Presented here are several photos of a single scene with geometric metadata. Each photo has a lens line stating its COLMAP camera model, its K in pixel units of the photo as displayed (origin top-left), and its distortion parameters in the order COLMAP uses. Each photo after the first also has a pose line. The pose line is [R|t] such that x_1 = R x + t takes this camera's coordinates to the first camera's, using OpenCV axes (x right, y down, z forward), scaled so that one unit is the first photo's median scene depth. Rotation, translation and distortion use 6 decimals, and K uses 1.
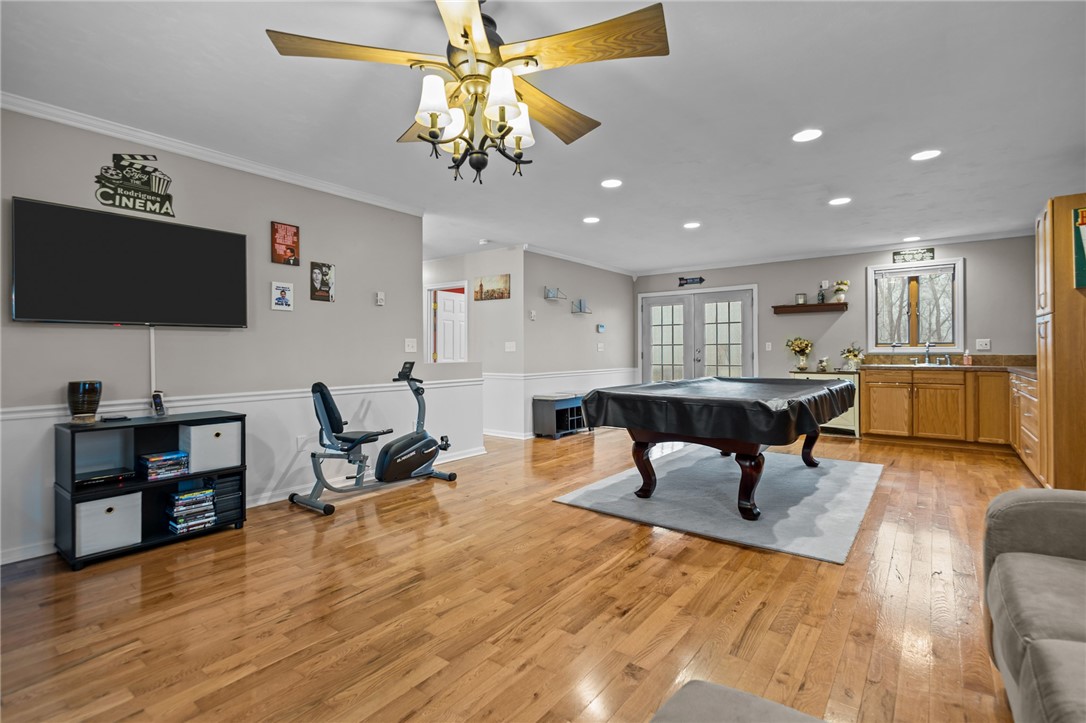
lens RADIAL K [[501.7, 0, 538.4], [0, 501.7, 352.5], [0, 0, 1]] dist [0.006079, -0.003839]
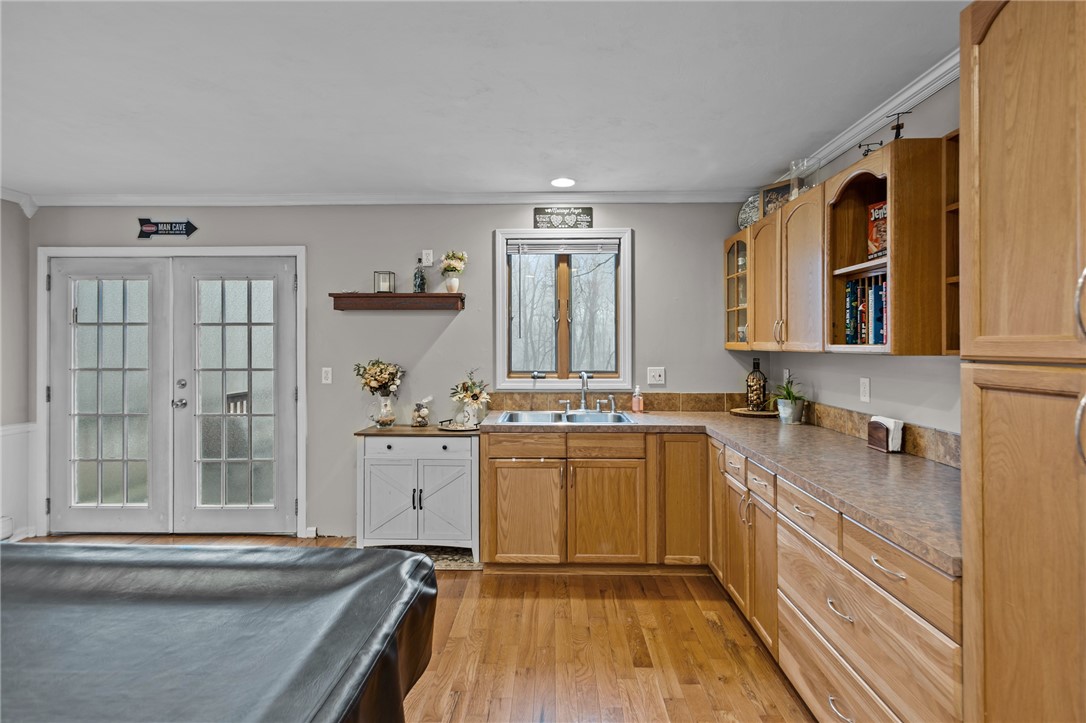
lens RADIAL K [[501.7, 0, 535.2], [0, 501.7, 340.8], [0, 0, 1]] dist [0.006079, -0.003839]
pose [[0.806204, 0.007878, 0.591586, 0.379572], [-0.002739, 0.999950, -0.009583, -0.047478], [-0.591632, 0.006105, 0.806185, 0.553837]]
